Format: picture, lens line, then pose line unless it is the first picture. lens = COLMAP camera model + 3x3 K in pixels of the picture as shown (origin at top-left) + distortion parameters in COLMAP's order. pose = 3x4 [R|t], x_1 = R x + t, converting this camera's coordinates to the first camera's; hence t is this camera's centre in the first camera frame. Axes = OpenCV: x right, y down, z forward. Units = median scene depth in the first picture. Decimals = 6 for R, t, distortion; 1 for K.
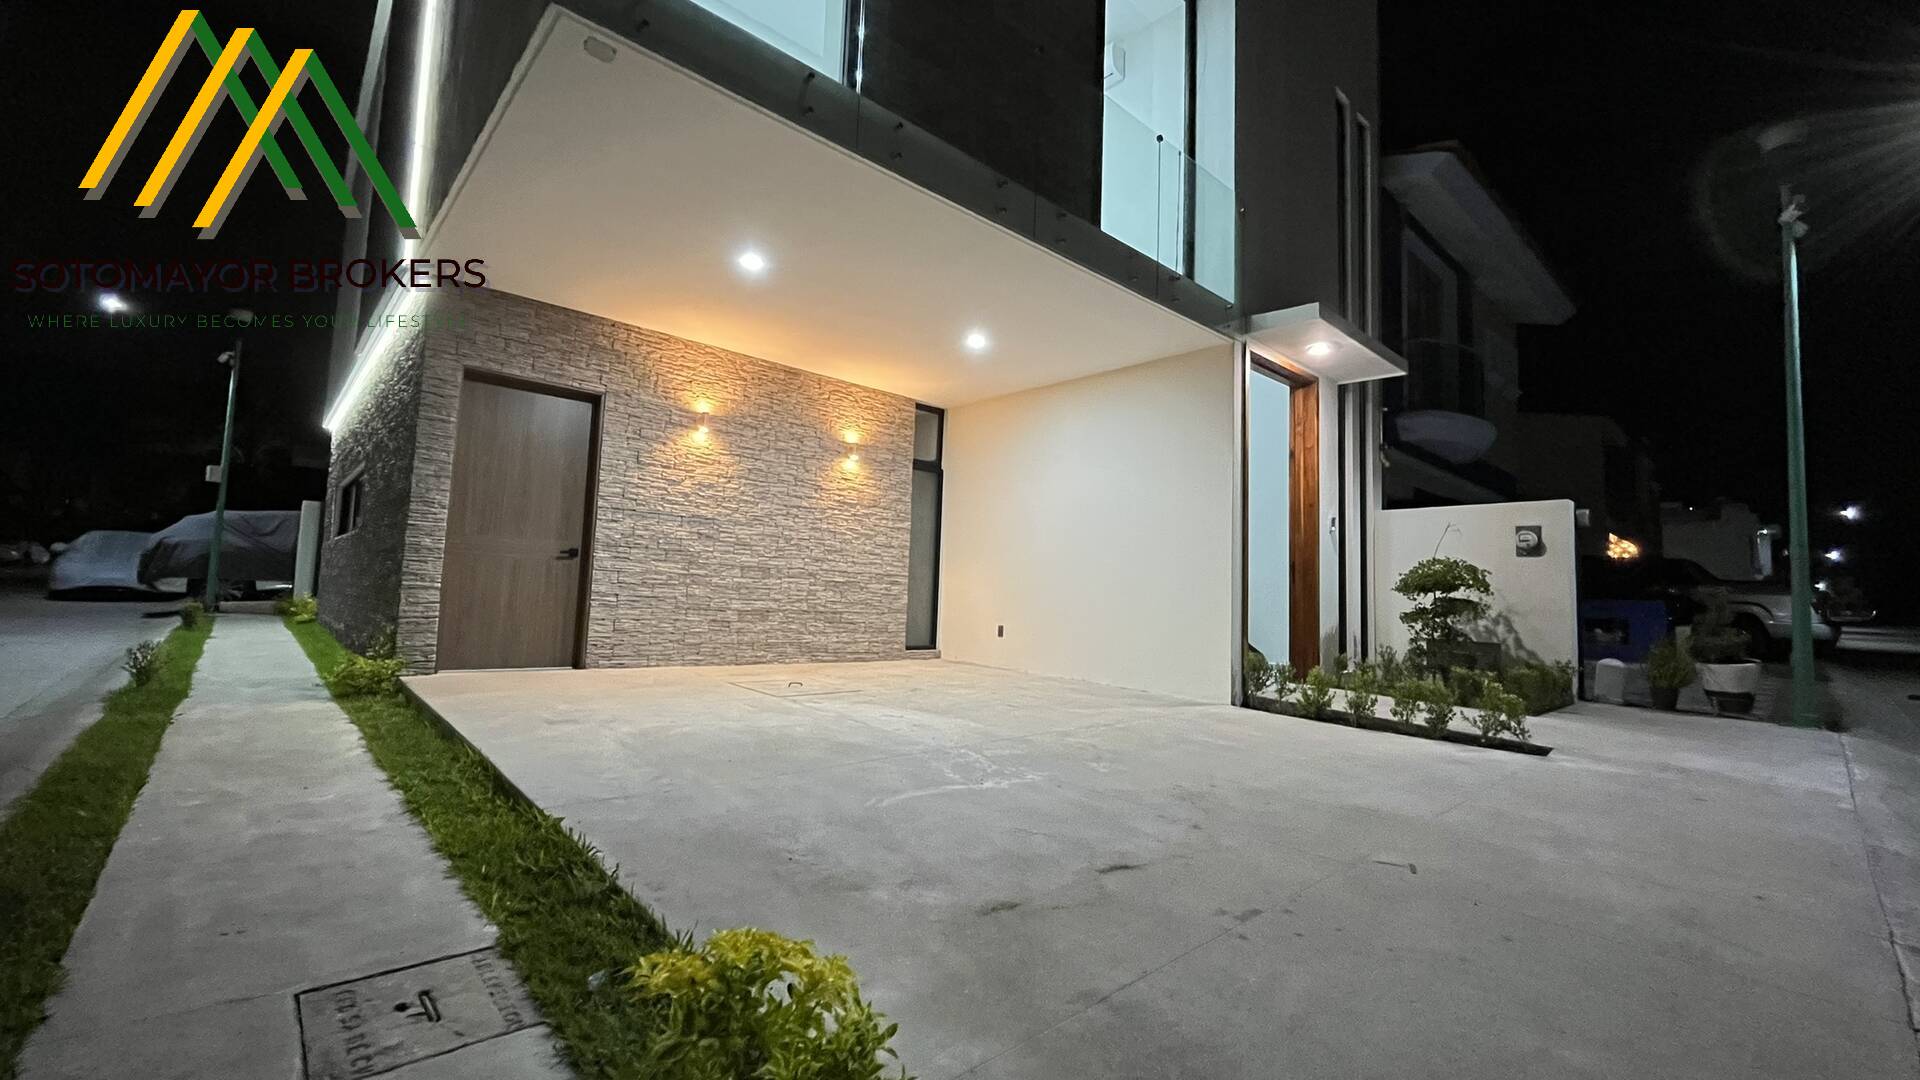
lens RADIAL K [[781.0, 0, 957.4], [0, 781.0, 538.2], [0, 0, 1]] dist [-0.004192, 0.000193]
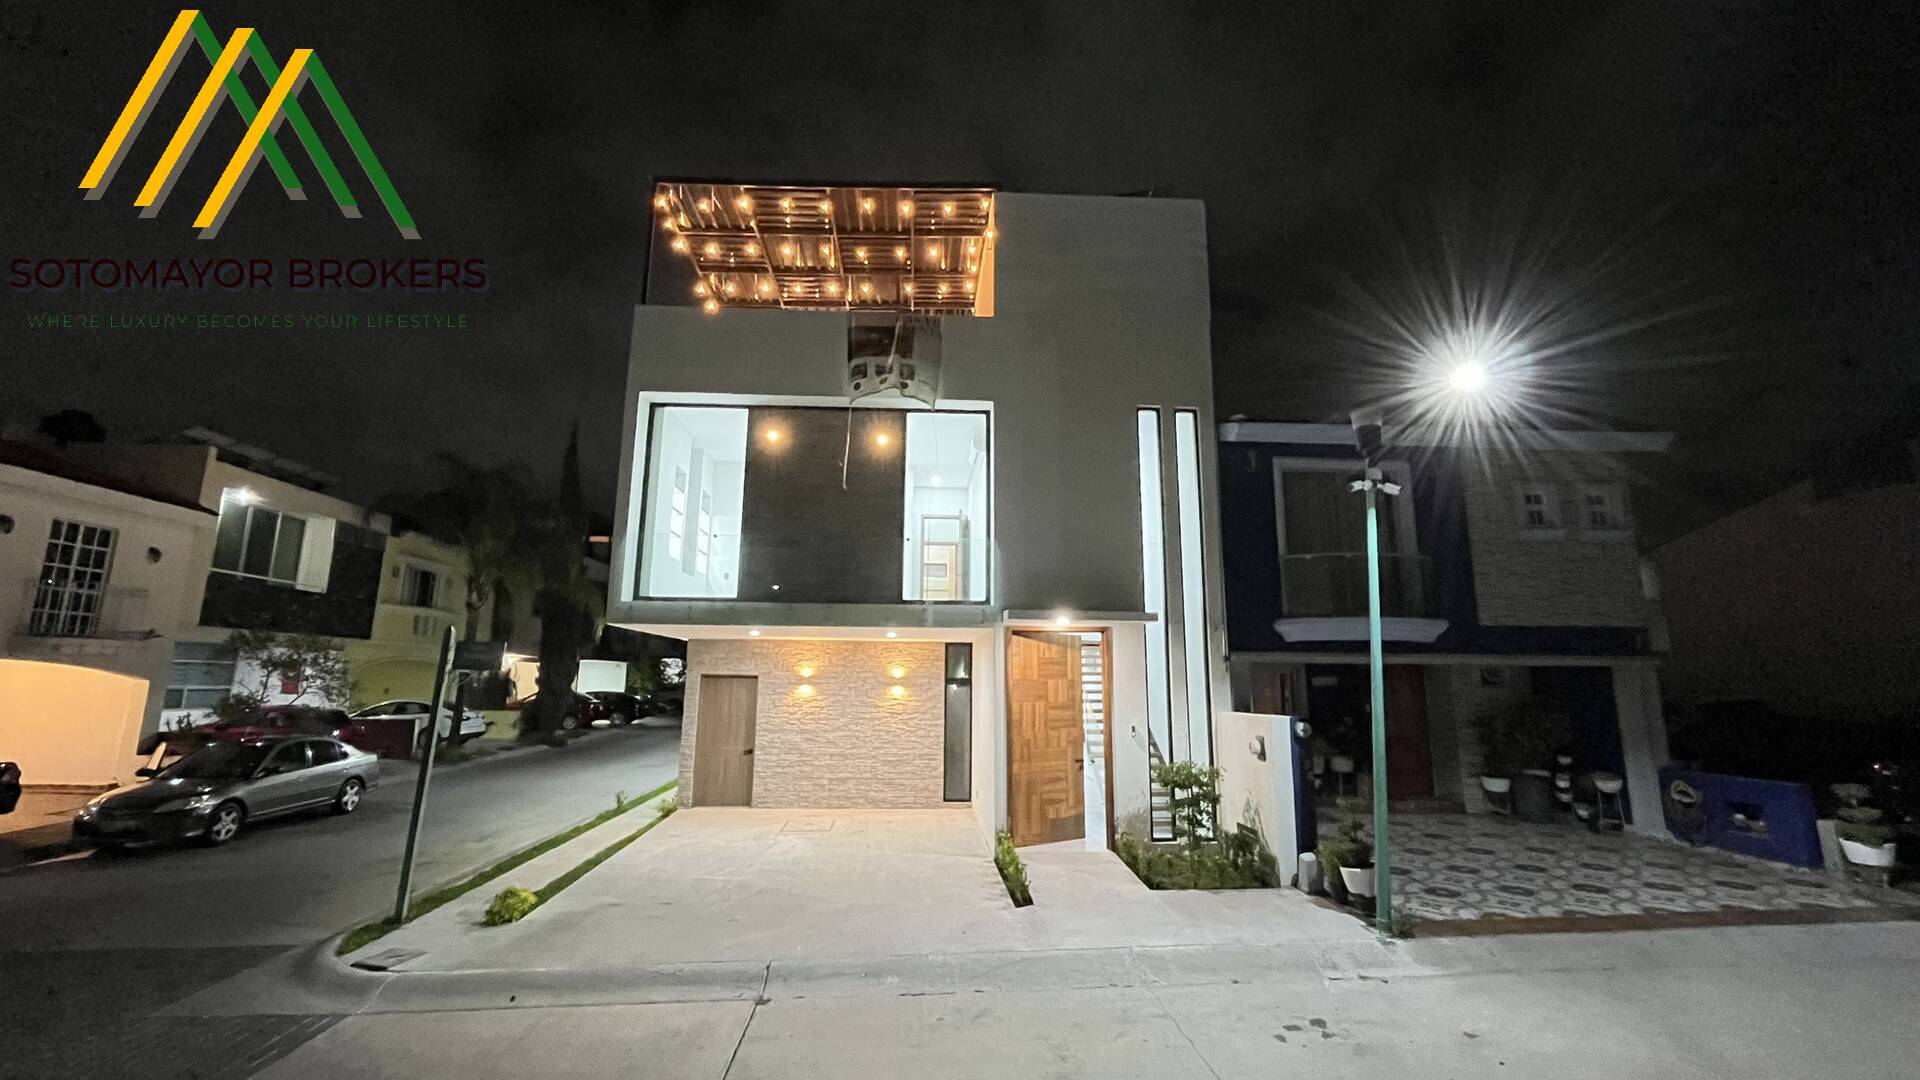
lens RADIAL K [[781.0, 0, 953.1], [0, 781.0, 537.1], [0, 0, 1]] dist [-0.004192, 0.000193]
pose [[0.774119, -0.146237, -0.615917, 1.166767], [0.070976, 0.986867, -0.145105, -0.183481], [0.629048, 0.068613, 0.774332, -0.302497]]
